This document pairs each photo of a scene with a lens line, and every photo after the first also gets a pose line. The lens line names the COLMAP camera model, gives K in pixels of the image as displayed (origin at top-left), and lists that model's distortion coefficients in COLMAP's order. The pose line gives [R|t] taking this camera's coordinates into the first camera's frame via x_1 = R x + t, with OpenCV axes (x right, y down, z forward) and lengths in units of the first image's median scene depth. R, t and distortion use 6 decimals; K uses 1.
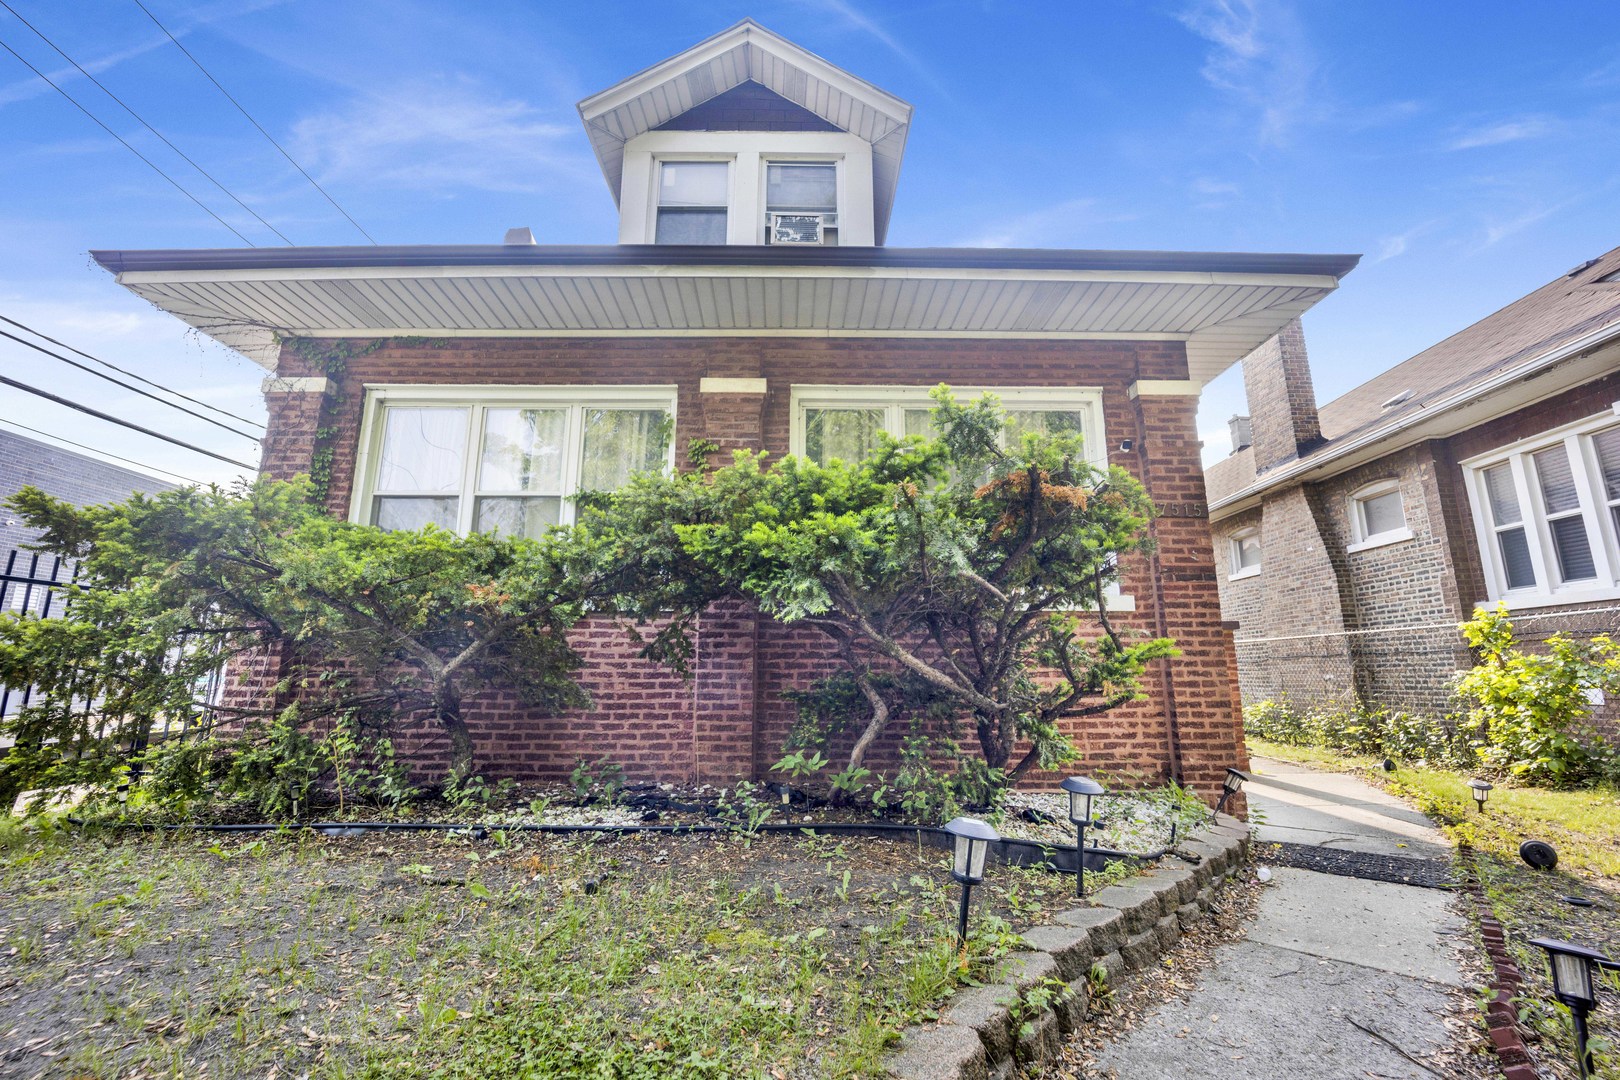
lens RADIAL K [[684.2, 0, 810.0], [0, 684.2, 540.0], [0, 0, 1]] dist [-0.004195, -0.000234]
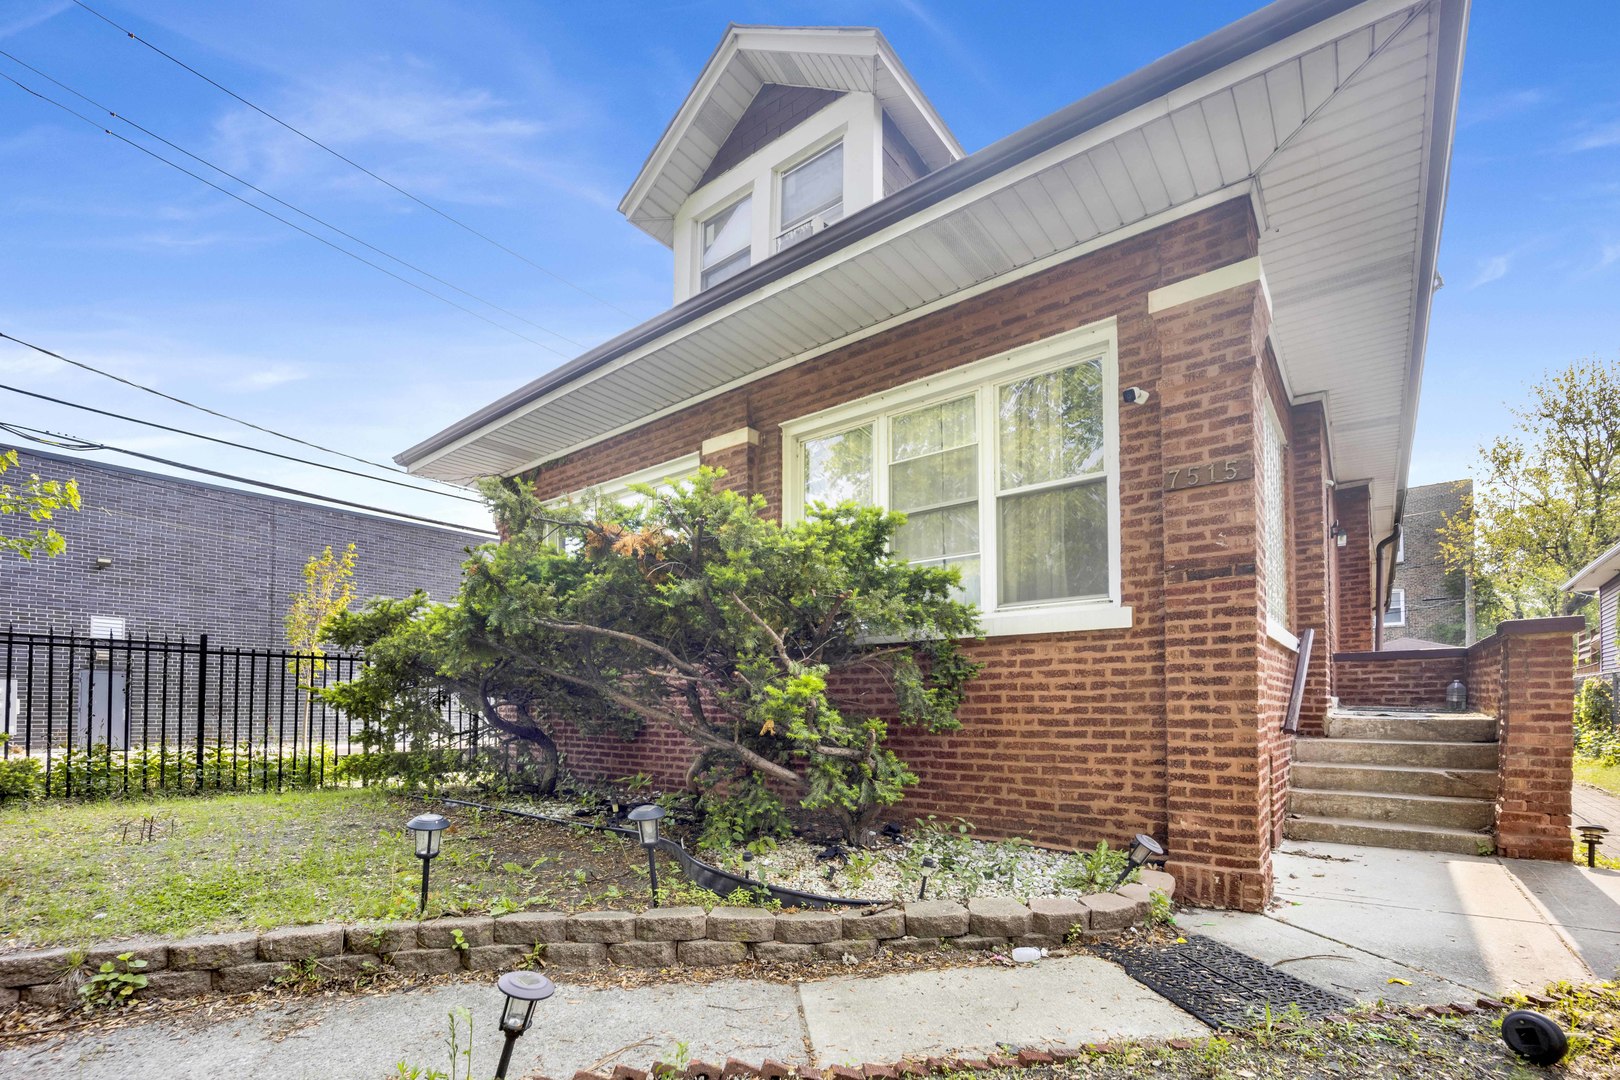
lens RADIAL K [[720.1, 0, 810.7], [0, 720.1, 694.9], [0, 0, 1]] dist [0.001171, -0.000047]
pose [[0.774054, -0.012600, -0.632994, 0.710520], [0.126696, 0.982661, 0.135370, 0.025606], [0.620313, -0.184981, 0.762229, 0.167683]]
